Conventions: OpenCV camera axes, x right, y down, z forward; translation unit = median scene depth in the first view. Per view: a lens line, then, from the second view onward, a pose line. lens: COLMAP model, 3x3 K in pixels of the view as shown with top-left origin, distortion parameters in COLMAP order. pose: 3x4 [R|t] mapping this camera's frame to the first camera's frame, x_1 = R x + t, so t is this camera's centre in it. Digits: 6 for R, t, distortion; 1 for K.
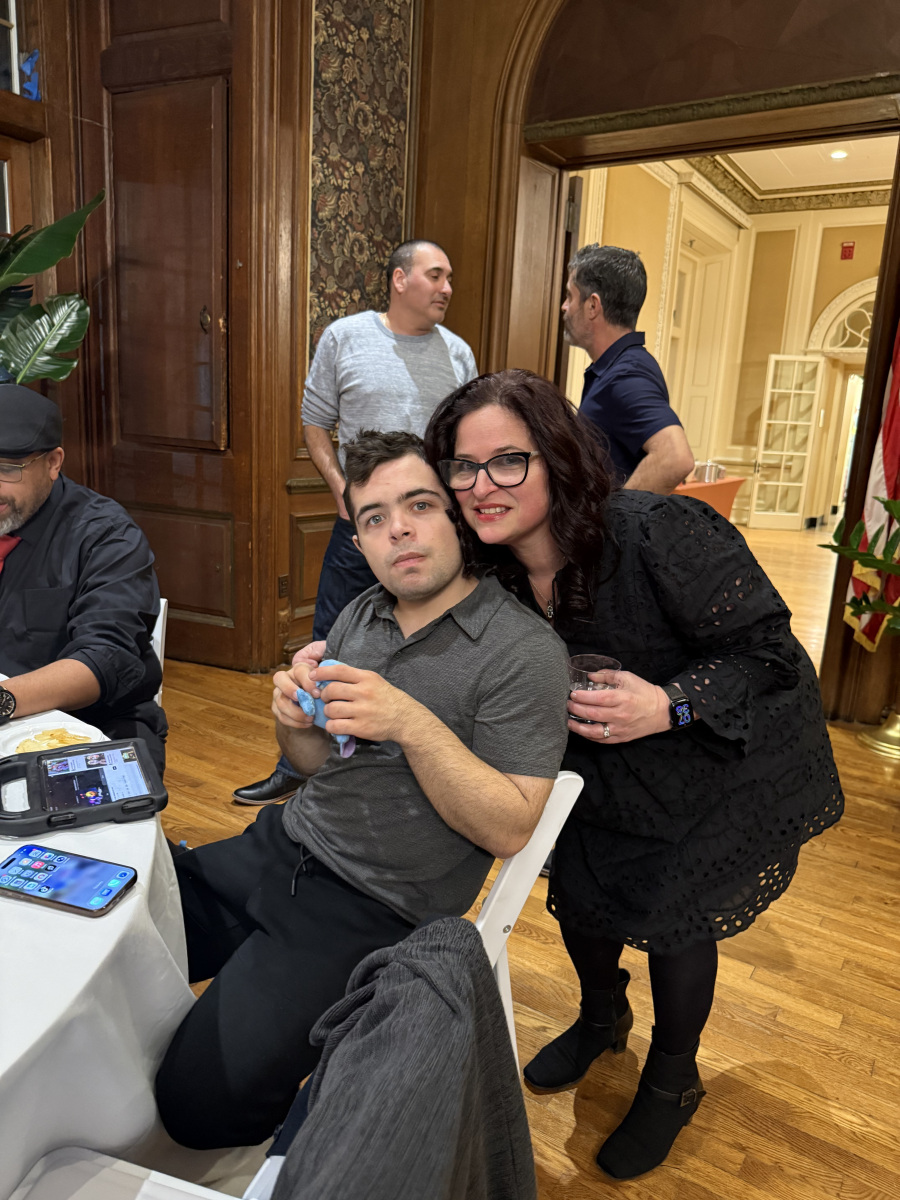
lens RADIAL K [[848.8, 0, 447.1], [0, 848.8, 598.3], [0, 0, 1]] dist [-0.004247, 0.002337]
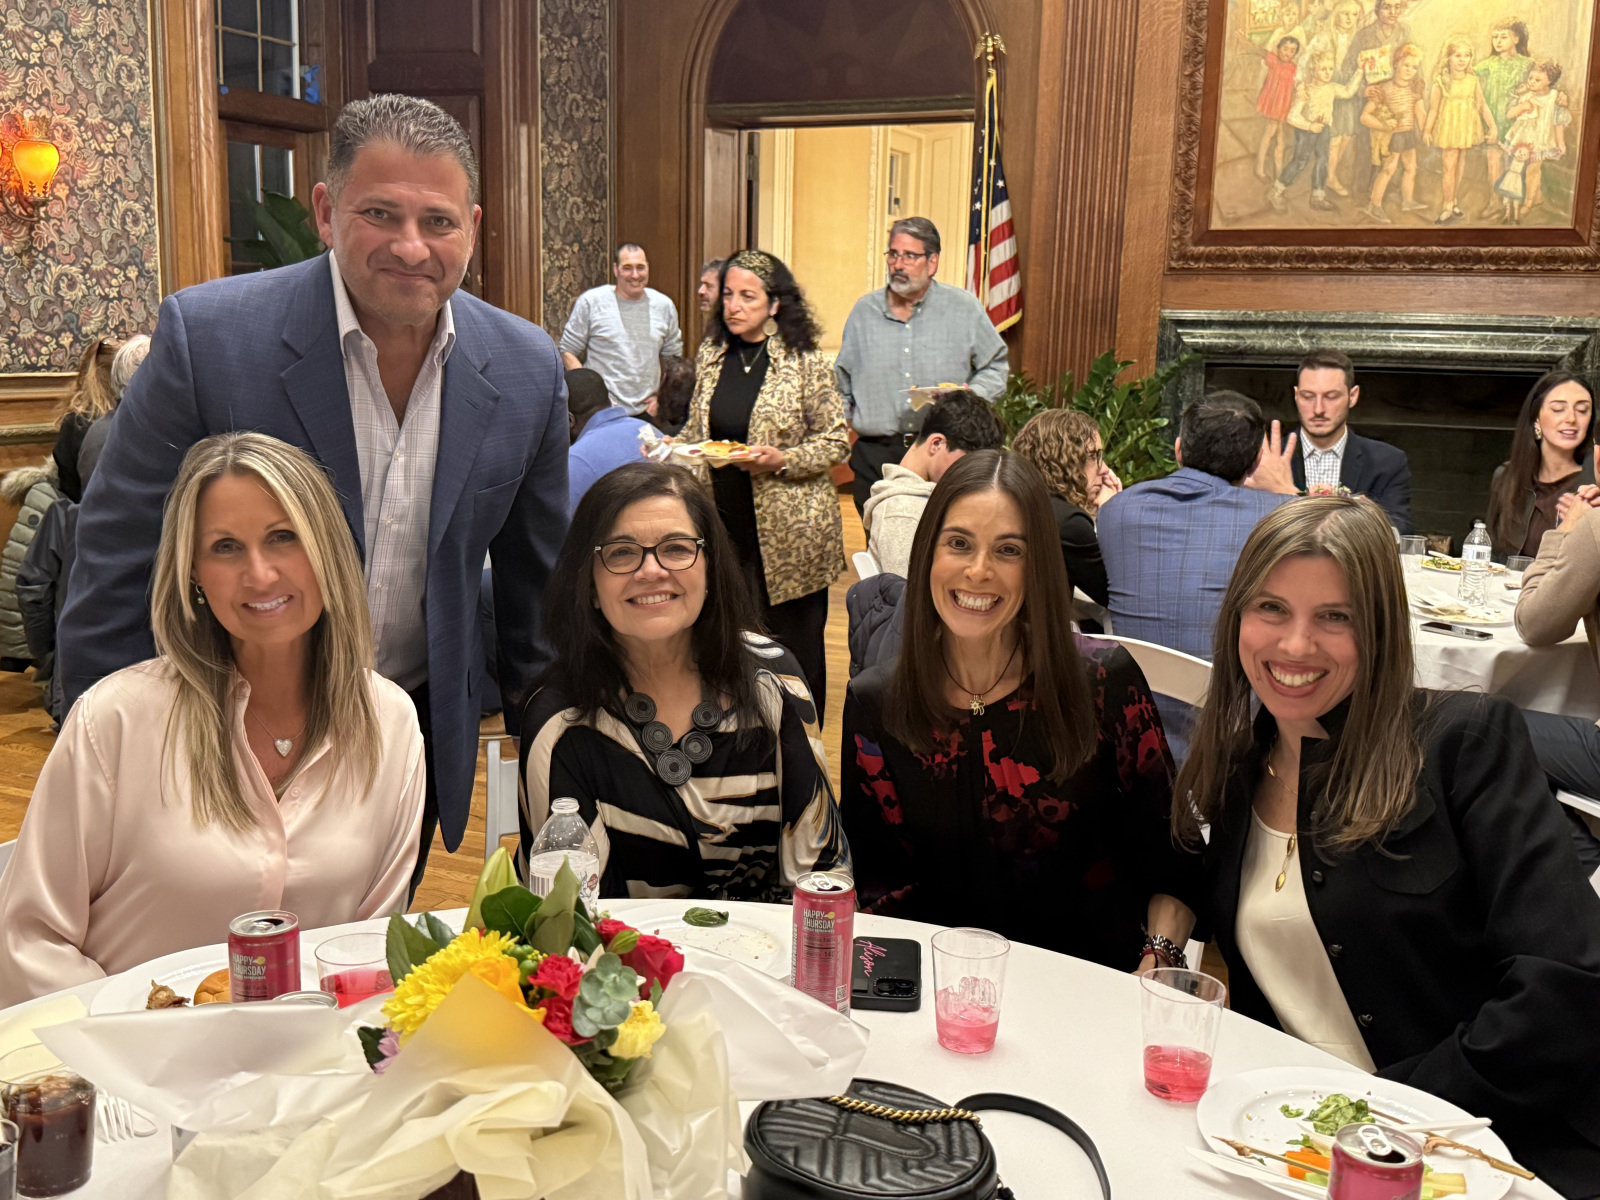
lens RADIAL K [[1620.3, 0, 801.3], [0, 1620.3, 604.1], [0, 0, 1]] dist [0.021798, 0.000000]
pose [[0.990426, -0.048439, 0.129269, -0.117923], [0.053233, 0.998007, -0.033888, 0.259451], [-0.127370, 0.040445, 0.991030, -1.384744]]
